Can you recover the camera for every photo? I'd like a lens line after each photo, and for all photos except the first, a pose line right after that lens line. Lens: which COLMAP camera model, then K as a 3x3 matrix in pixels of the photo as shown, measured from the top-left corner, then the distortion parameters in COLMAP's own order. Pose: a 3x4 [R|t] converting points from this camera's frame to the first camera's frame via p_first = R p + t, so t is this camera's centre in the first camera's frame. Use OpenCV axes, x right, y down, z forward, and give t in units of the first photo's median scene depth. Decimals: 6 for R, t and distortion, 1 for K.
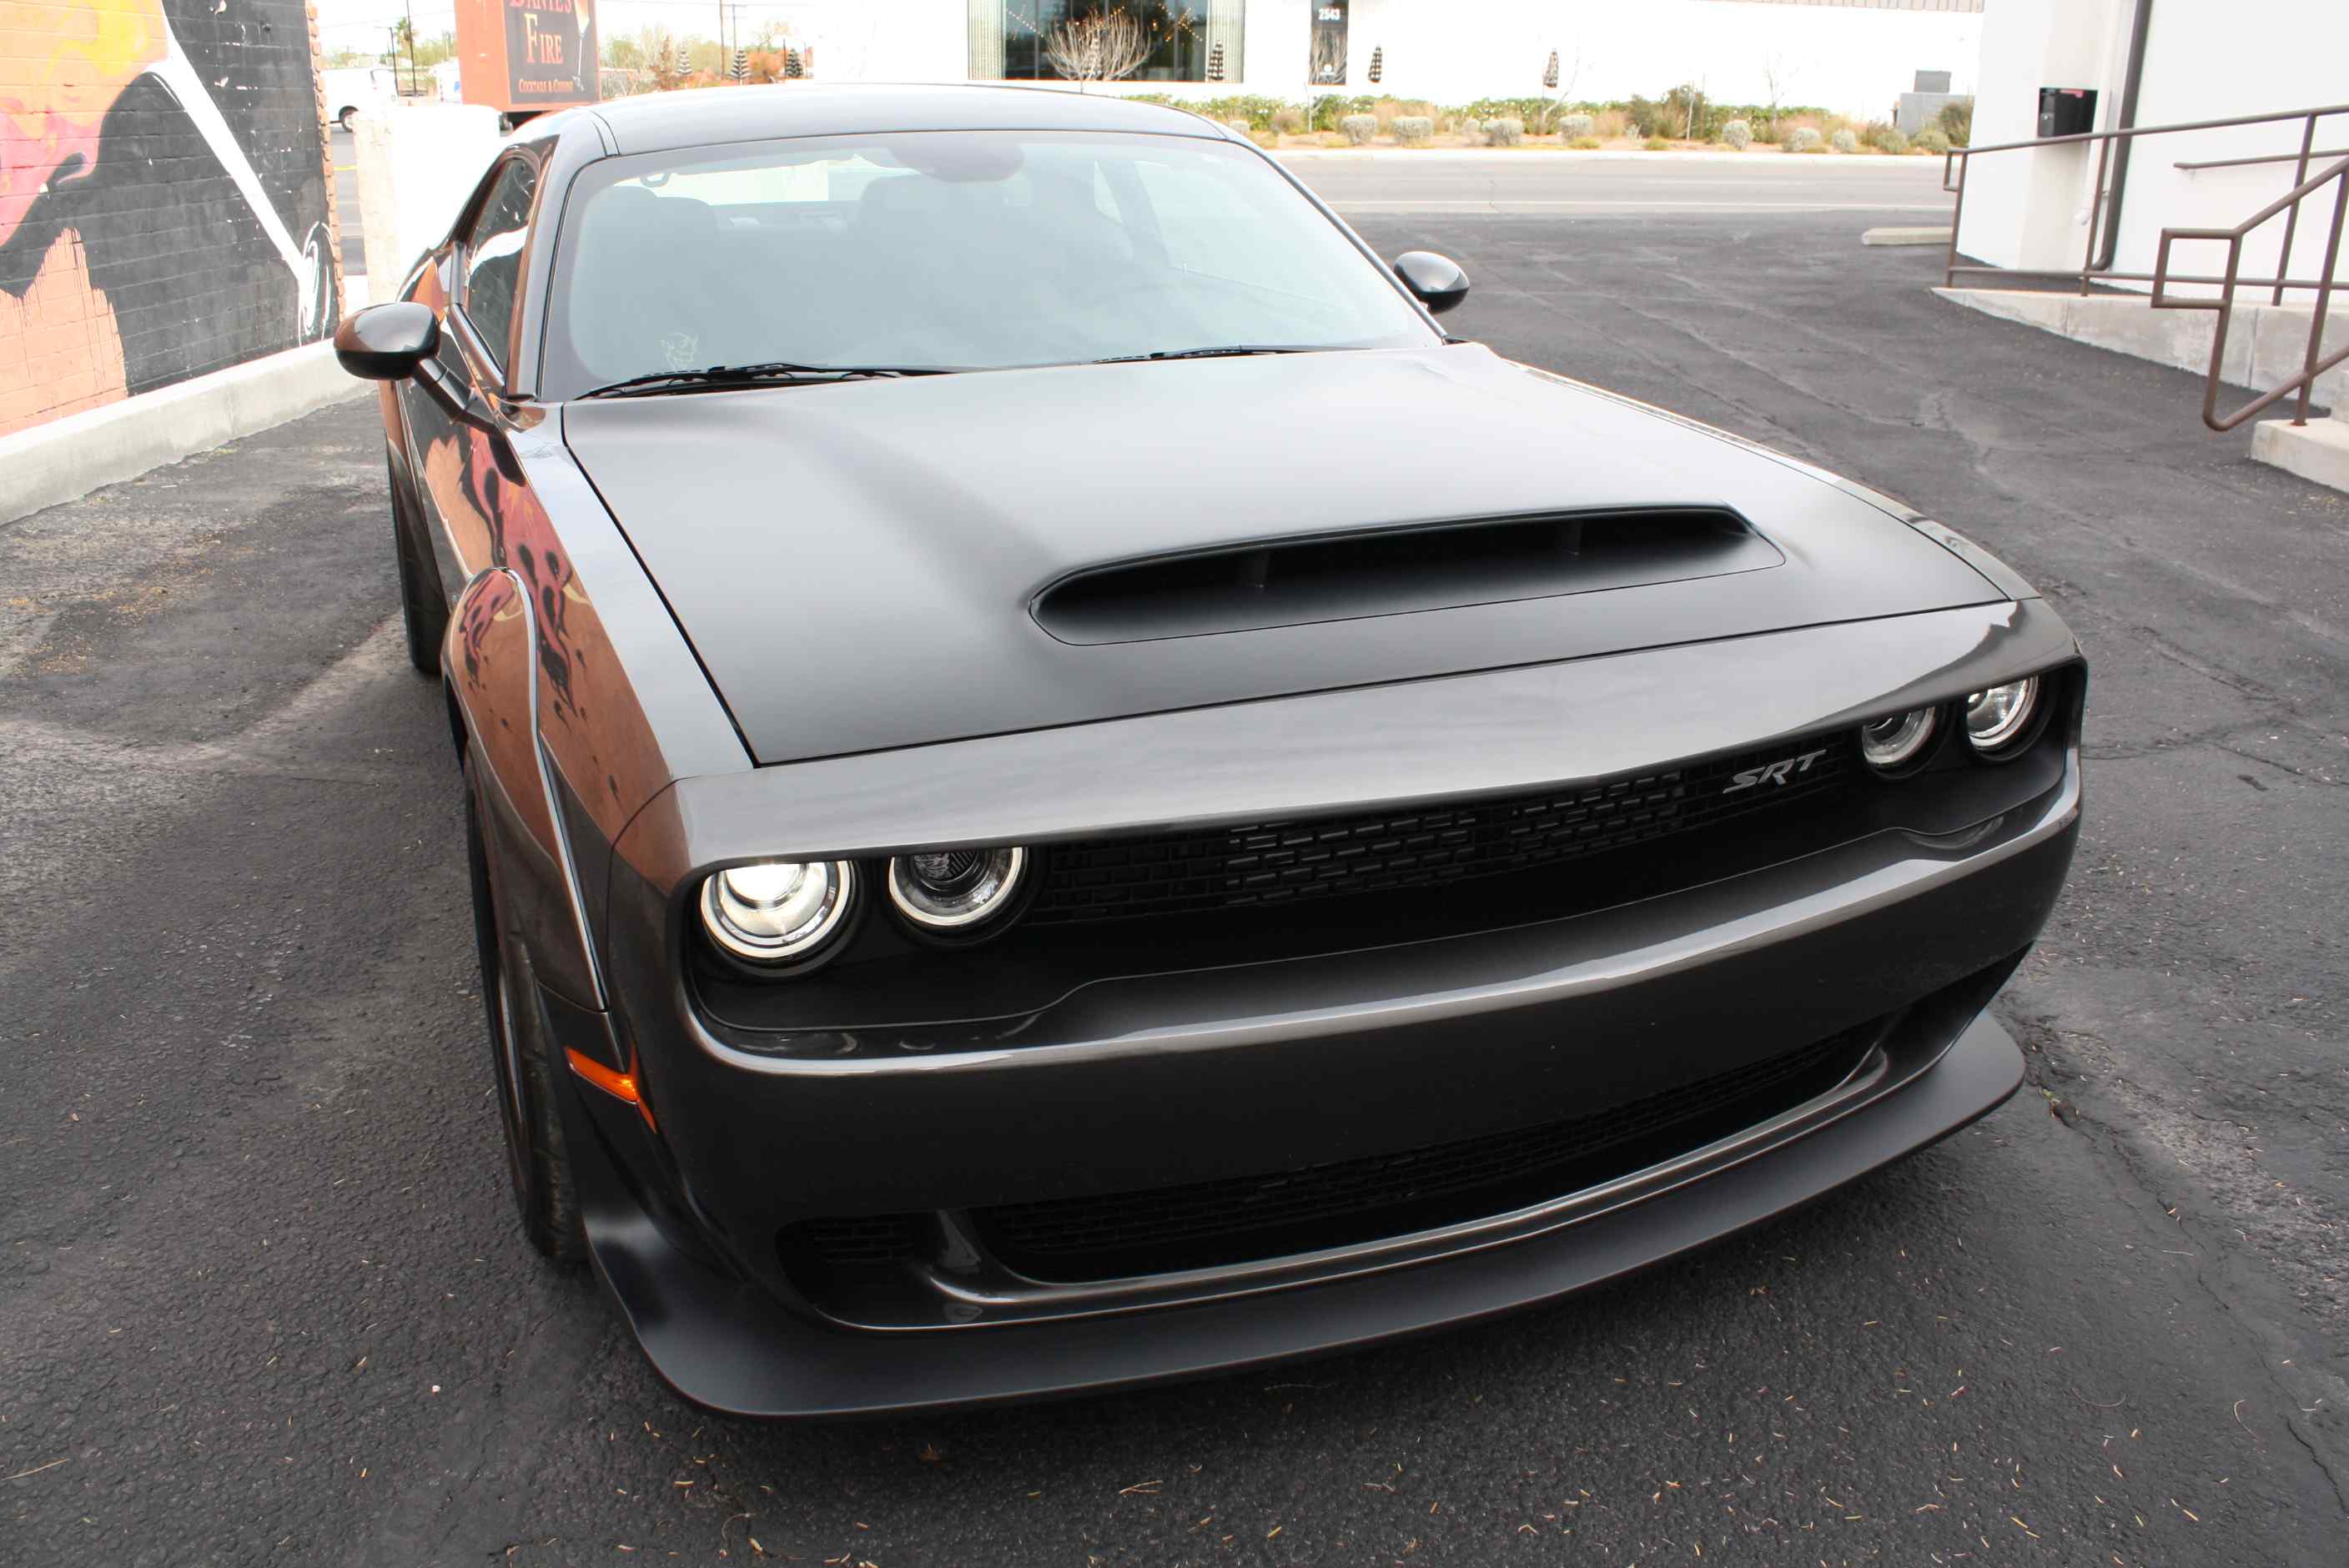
lens RADIAL K [[1975.0, 0, 1190.7], [0, 1975.0, 784.7], [0, 0, 1]] dist [-0.165064, 0.143626]
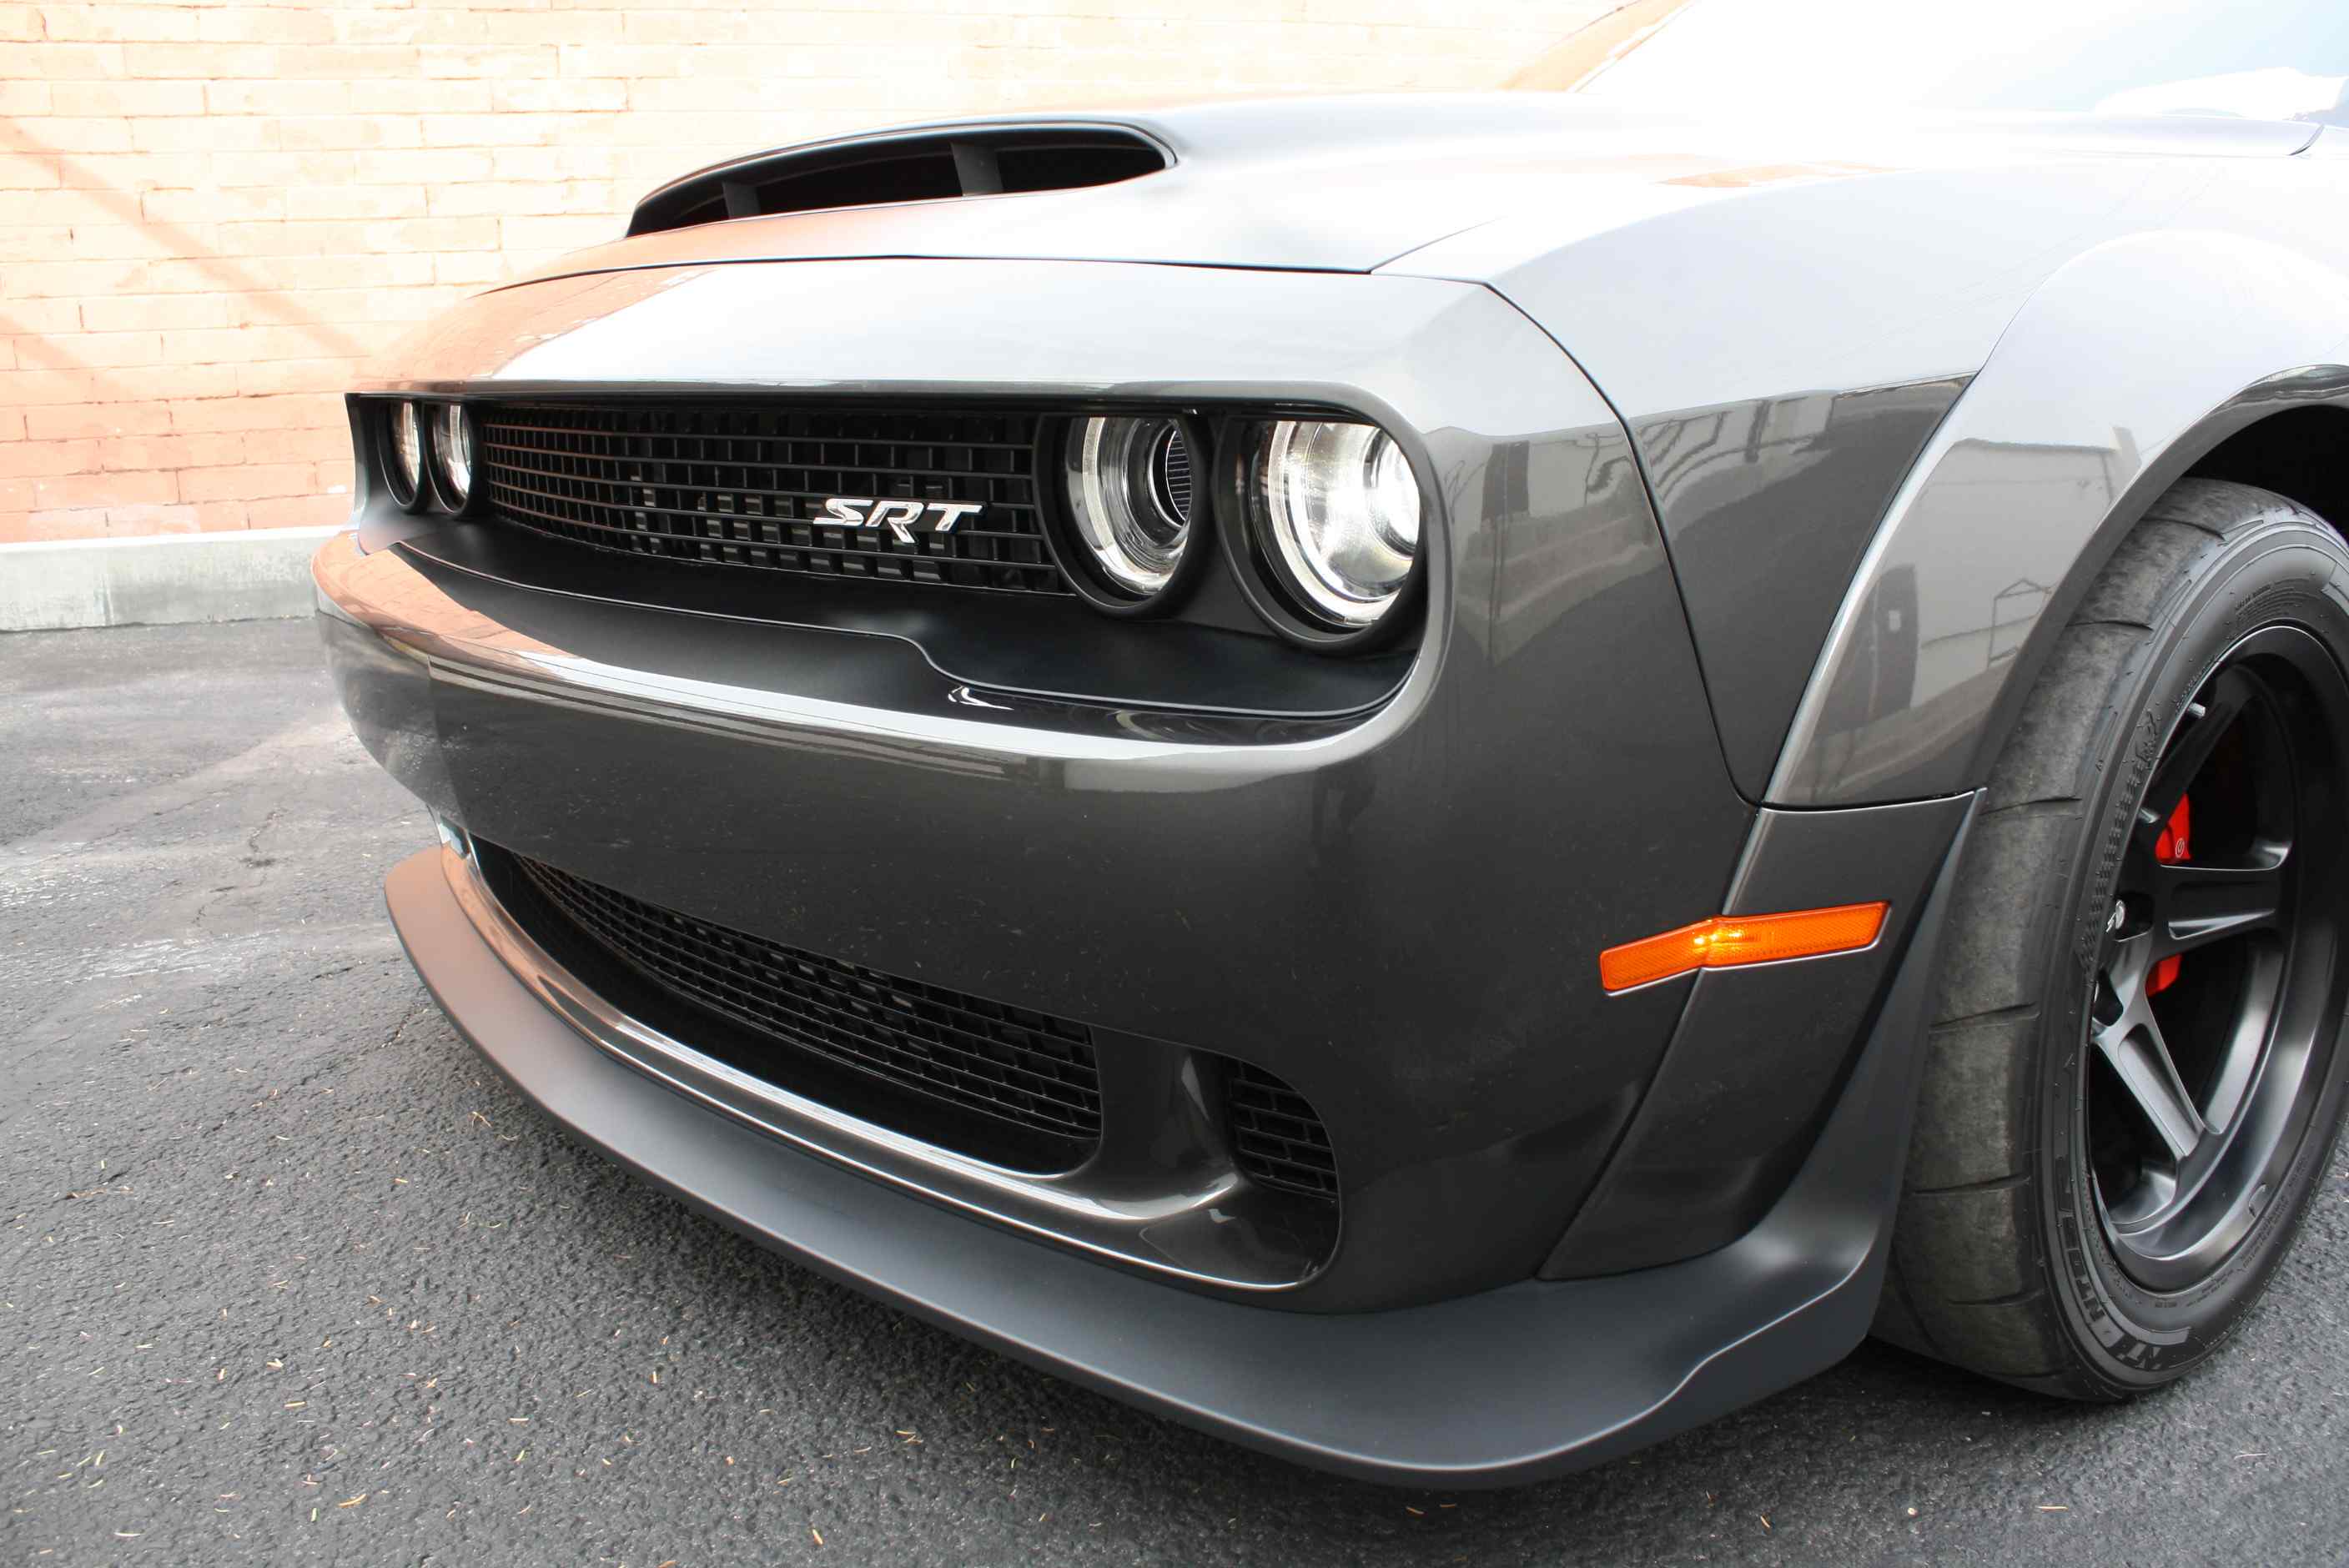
lens RADIAL K [[1975.0, 0, 1190.8], [0, 1975.0, 779.9], [0, 0, 1]] dist [-0.165064, 0.143626]
pose [[0.281163, 0.211275, -0.936114, 0.667737], [-0.305388, 0.944453, 0.121433, -0.022924], [0.909772, 0.251736, 0.330067, 0.662997]]
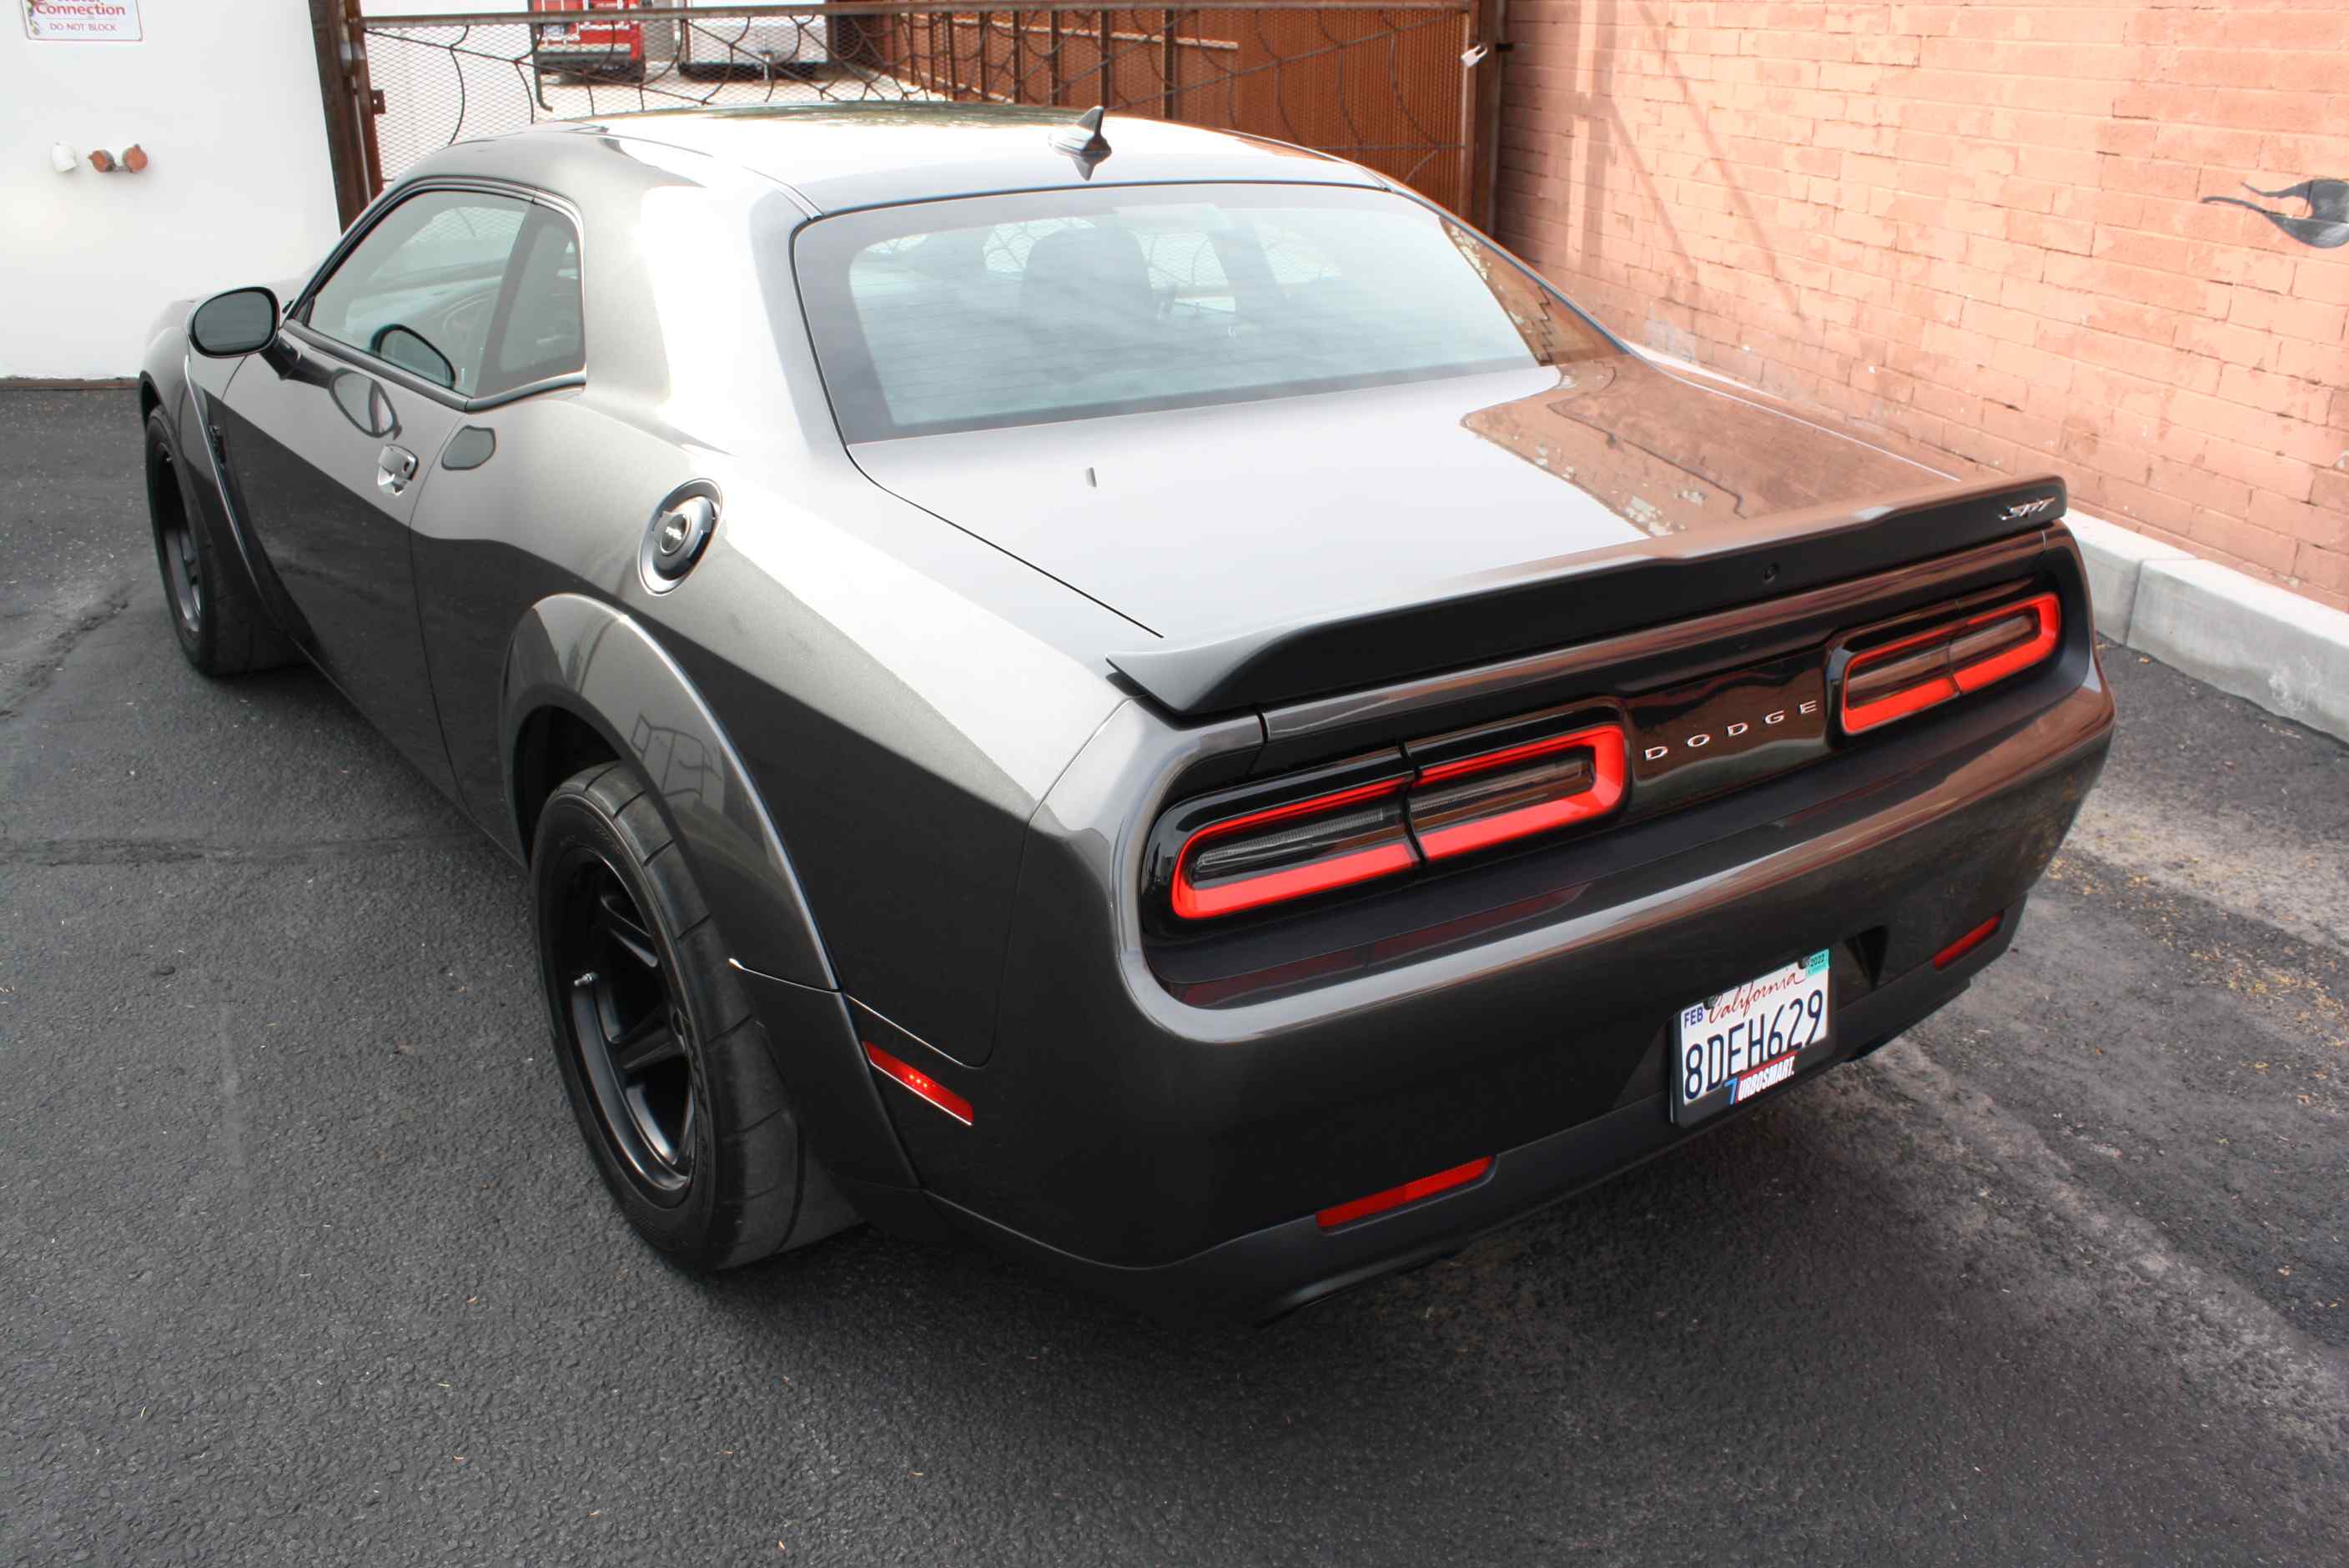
lens RADIAL K [[1962.6, 0, 1173.9], [0, 1962.6, 793.9], [0, 0, 1]] dist [-0.151383, 0.113669]
pose [[-0.973449, 0.070022, -0.217933, -0.142224], [-0.092997, 0.748972, 0.656042, -0.966193], [0.209163, 0.658891, -0.722574, 2.527627]]
